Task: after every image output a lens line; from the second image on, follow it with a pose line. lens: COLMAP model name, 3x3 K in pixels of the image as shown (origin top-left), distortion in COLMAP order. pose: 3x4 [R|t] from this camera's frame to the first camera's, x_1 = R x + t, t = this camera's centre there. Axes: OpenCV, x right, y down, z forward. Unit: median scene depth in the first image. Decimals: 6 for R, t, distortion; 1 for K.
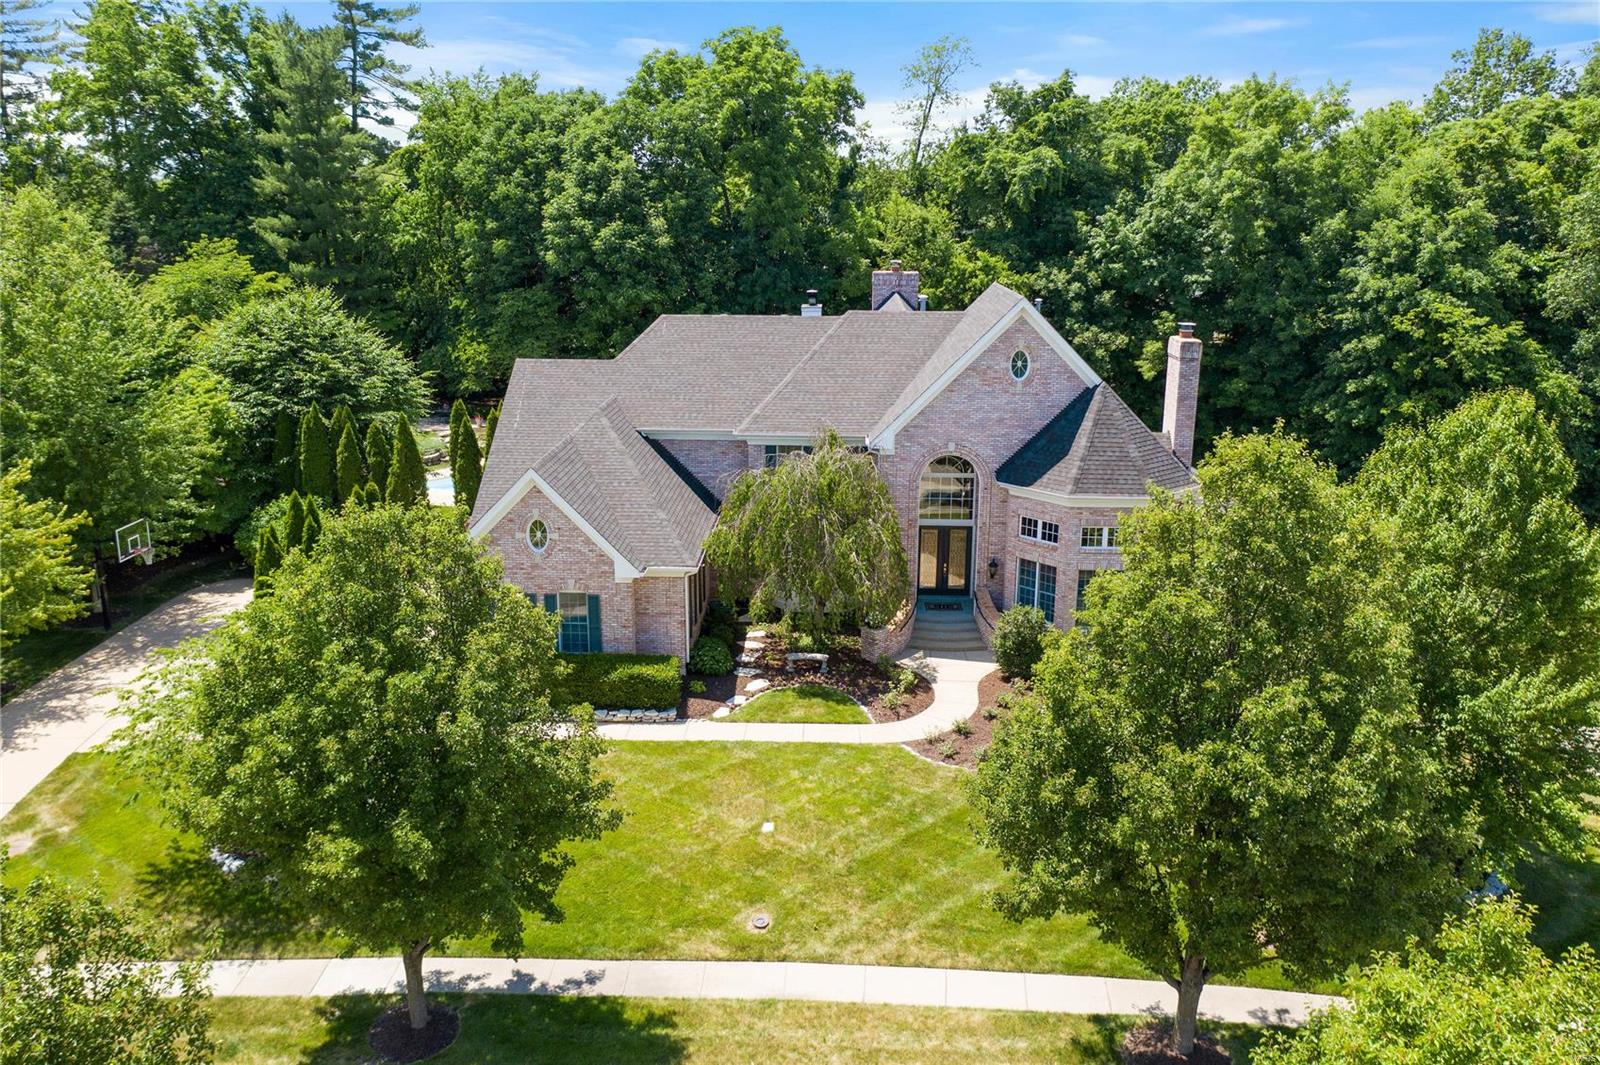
lens RADIAL K [[1359.7, 0, 800.0], [0, 1359.7, 532.5], [0, 0, 1]] dist [0.000562, 0.002942]
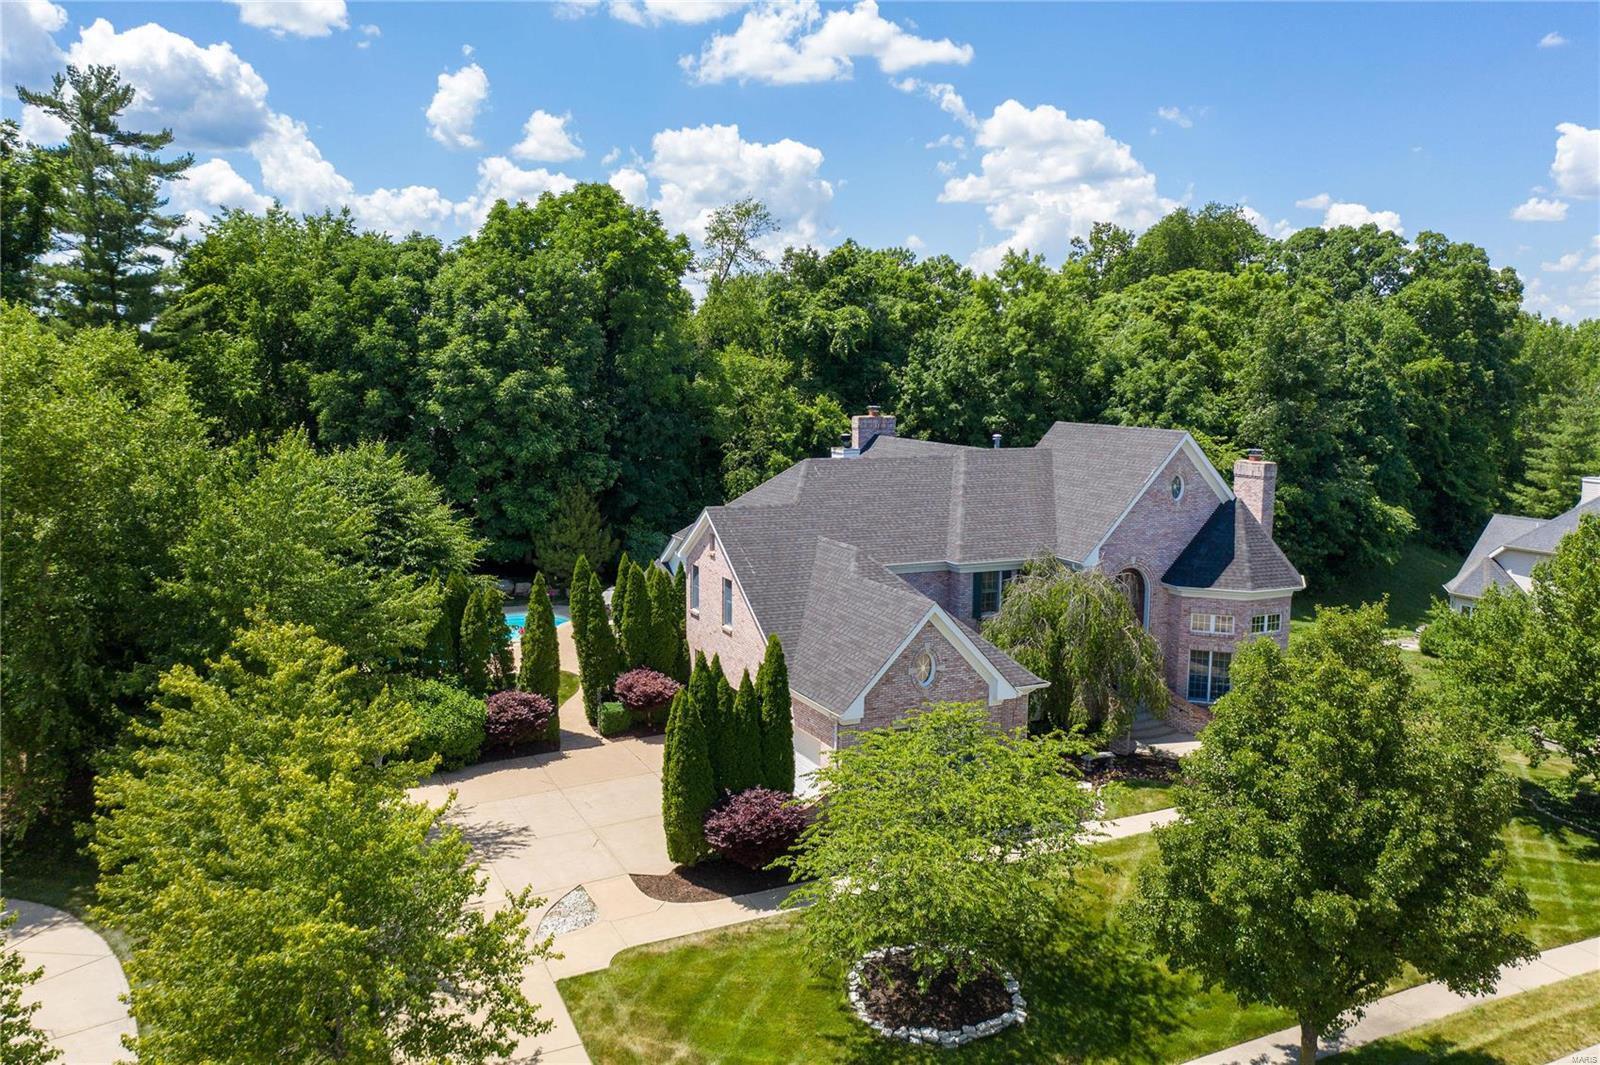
lens RADIAL K [[1359.7, 0, 800.0], [0, 1359.7, 532.5], [0, 0, 1]] dist [0.000562, 0.002942]
pose [[0.858846, -0.058946, 0.508830, -0.458027], [0.113835, 0.990480, -0.077397, -0.018332], [-0.499424, 0.124394, 0.857381, 0.091273]]
